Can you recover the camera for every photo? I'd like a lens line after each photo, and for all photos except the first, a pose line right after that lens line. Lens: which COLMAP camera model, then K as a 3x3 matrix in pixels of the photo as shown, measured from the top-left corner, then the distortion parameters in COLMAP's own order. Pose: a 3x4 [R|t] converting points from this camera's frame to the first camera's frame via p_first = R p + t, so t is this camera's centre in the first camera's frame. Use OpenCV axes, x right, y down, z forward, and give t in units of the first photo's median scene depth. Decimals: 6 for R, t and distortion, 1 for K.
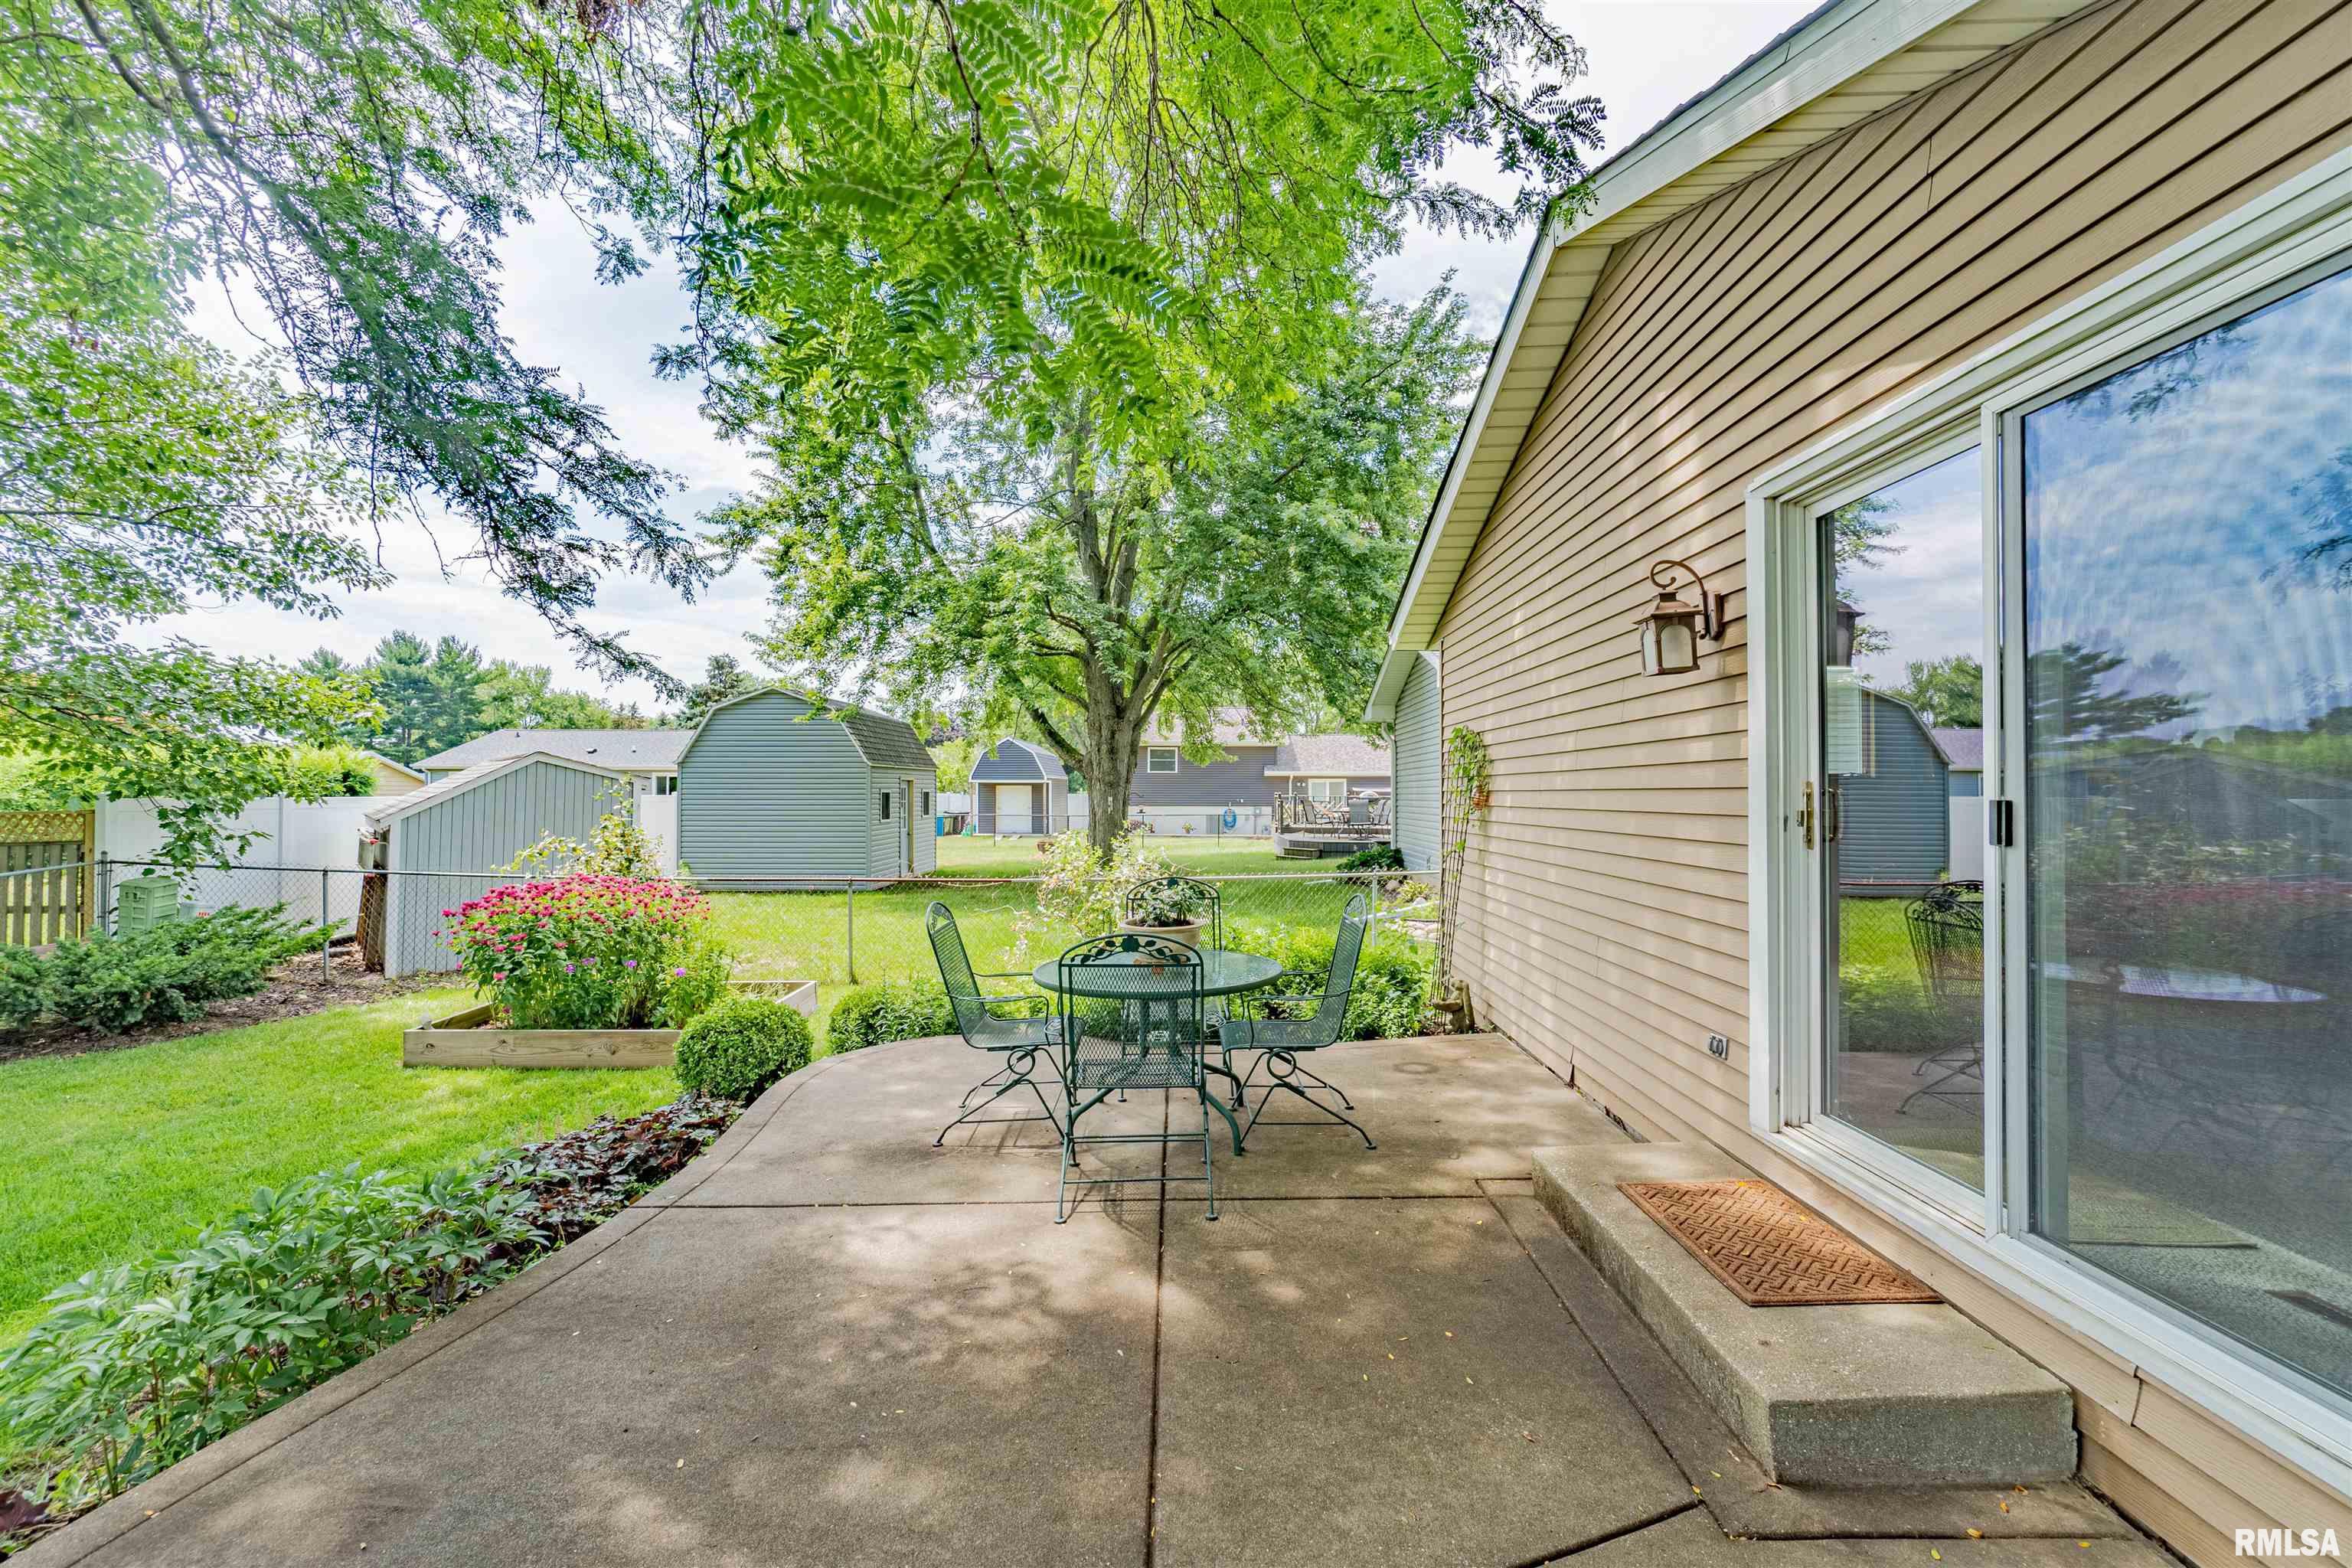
lens RADIAL K [[1012.4, 0, 1179.8], [0, 1012.4, 780.7], [0, 0, 1]] dist [0.000895, 0.000447]
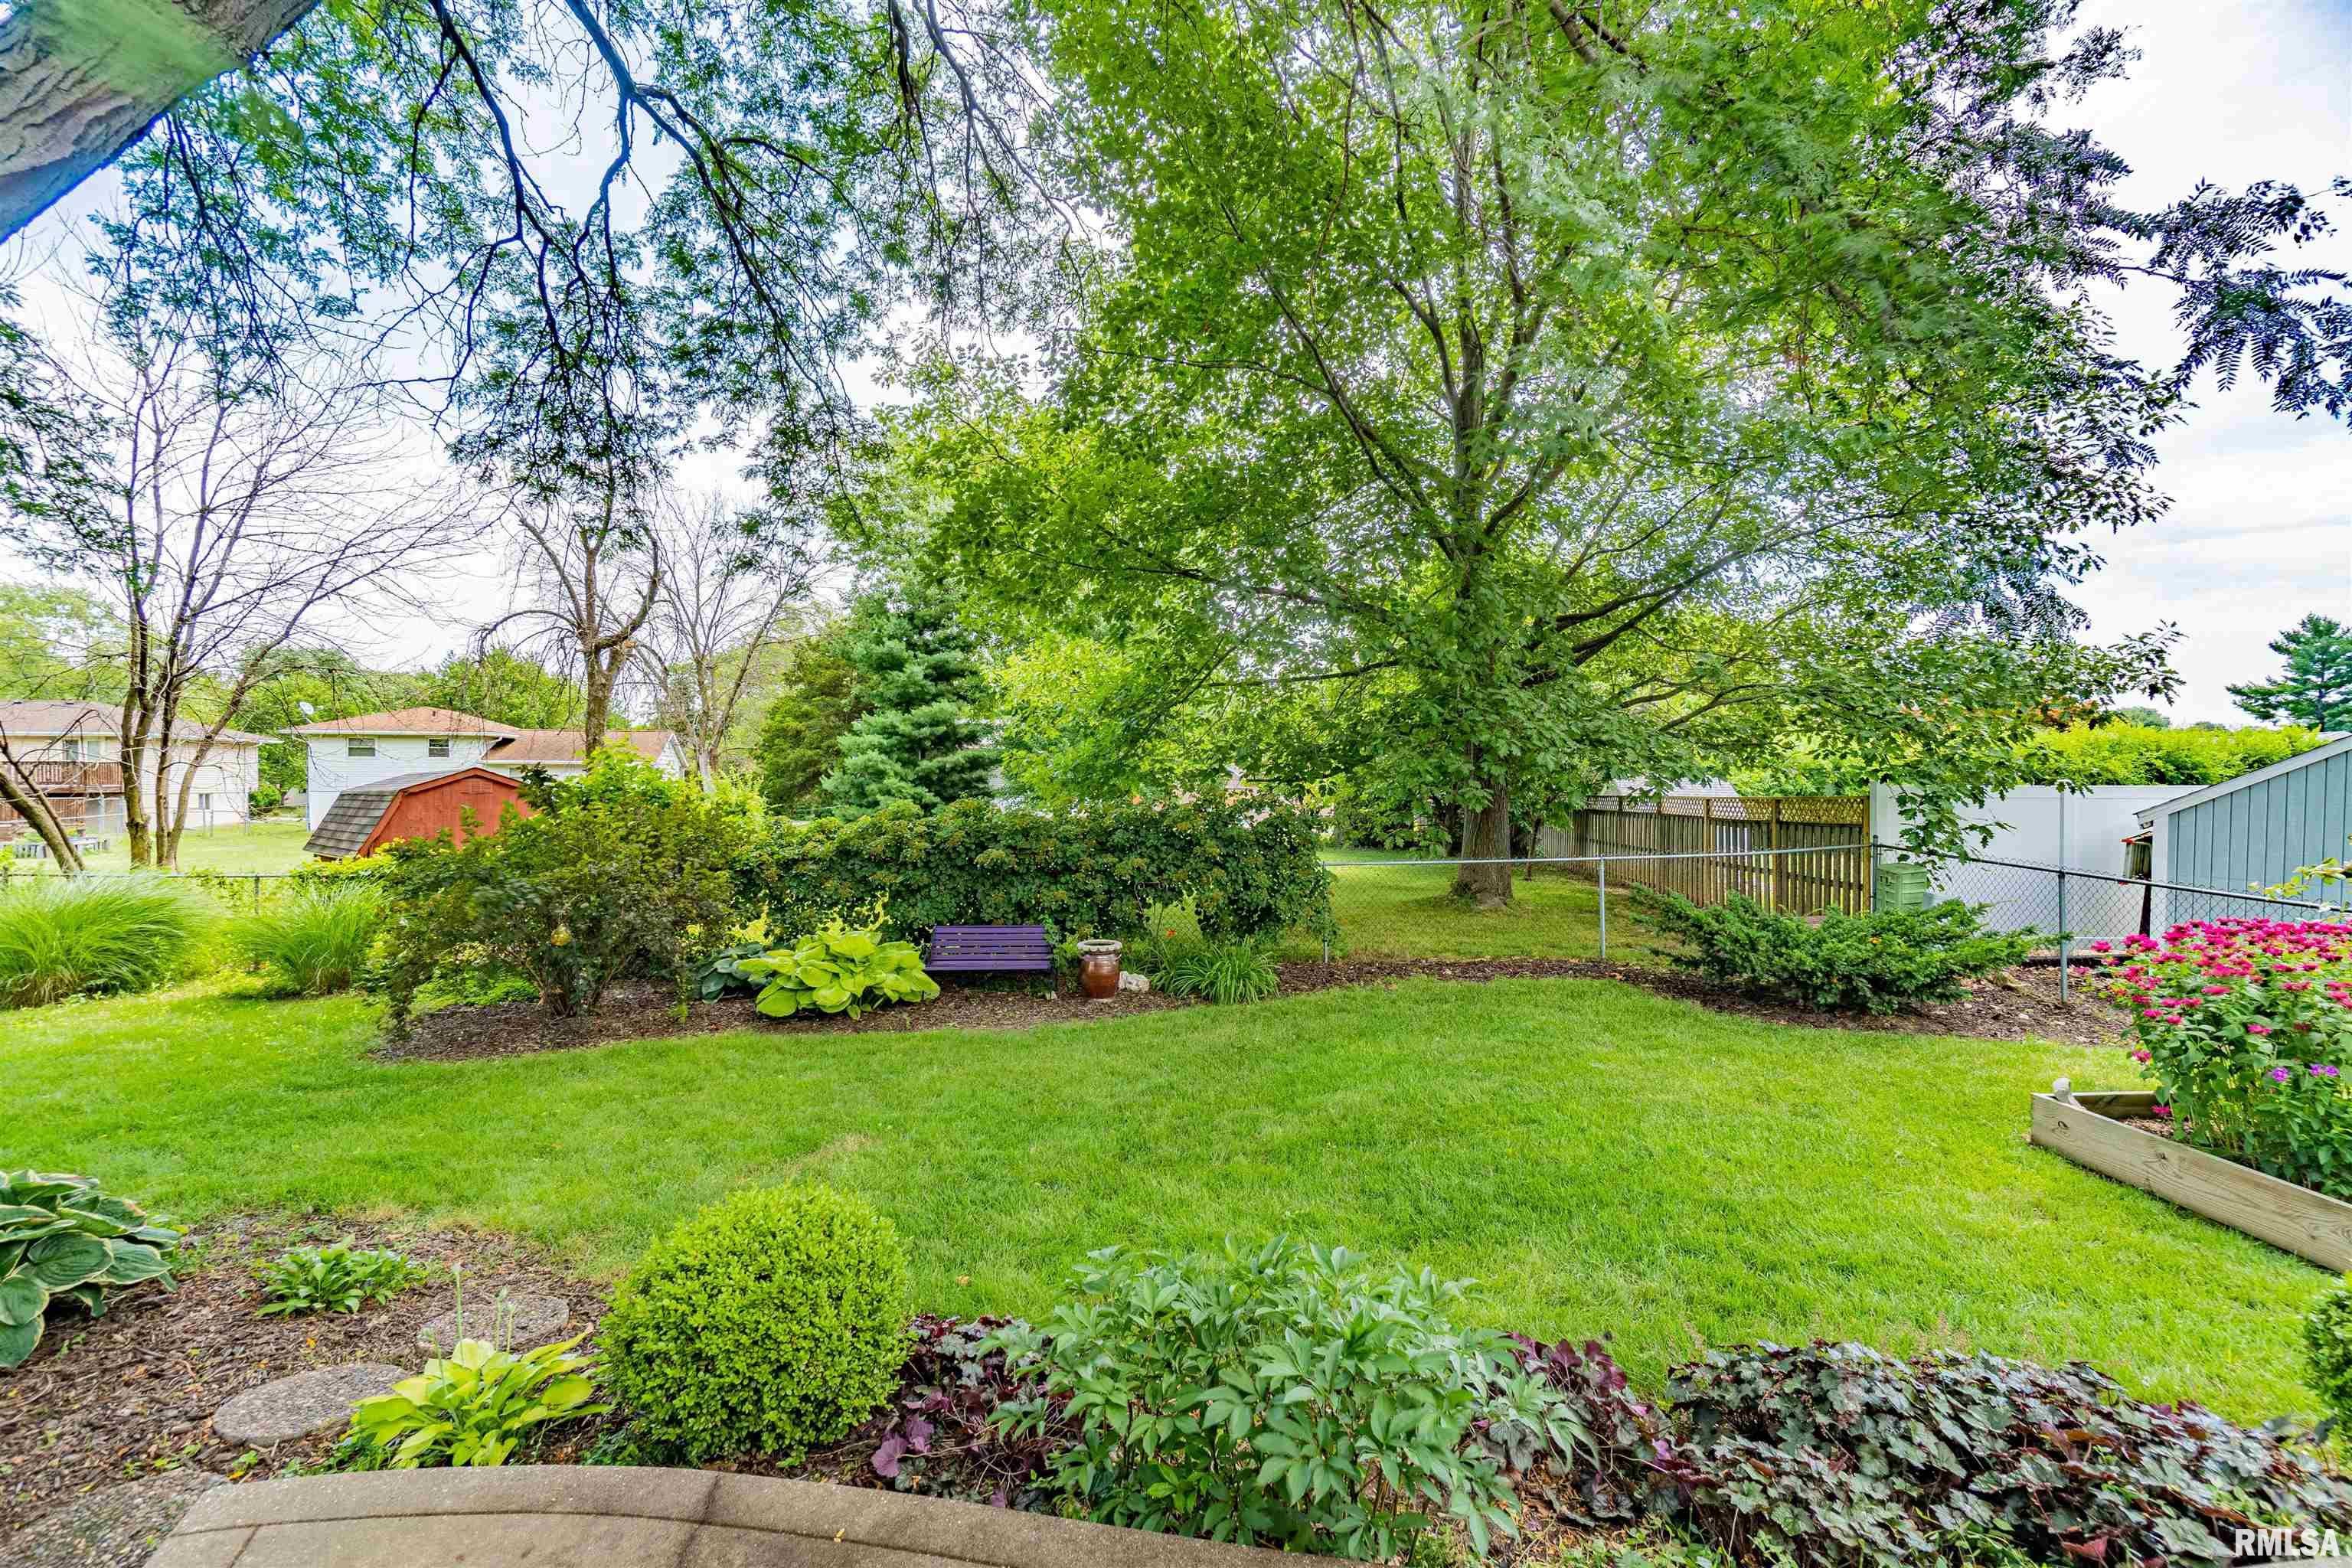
lens RADIAL K [[1012.4, 0, 1175.8], [0, 1012.4, 787.0], [0, 0, 1]] dist [0.000895, 0.000447]
pose [[0.014094, 0.003488, -0.999895, -0.017099], [0.012057, 0.999921, 0.003658, 0.006761], [0.999828, -0.012107, 0.014051, 0.263819]]
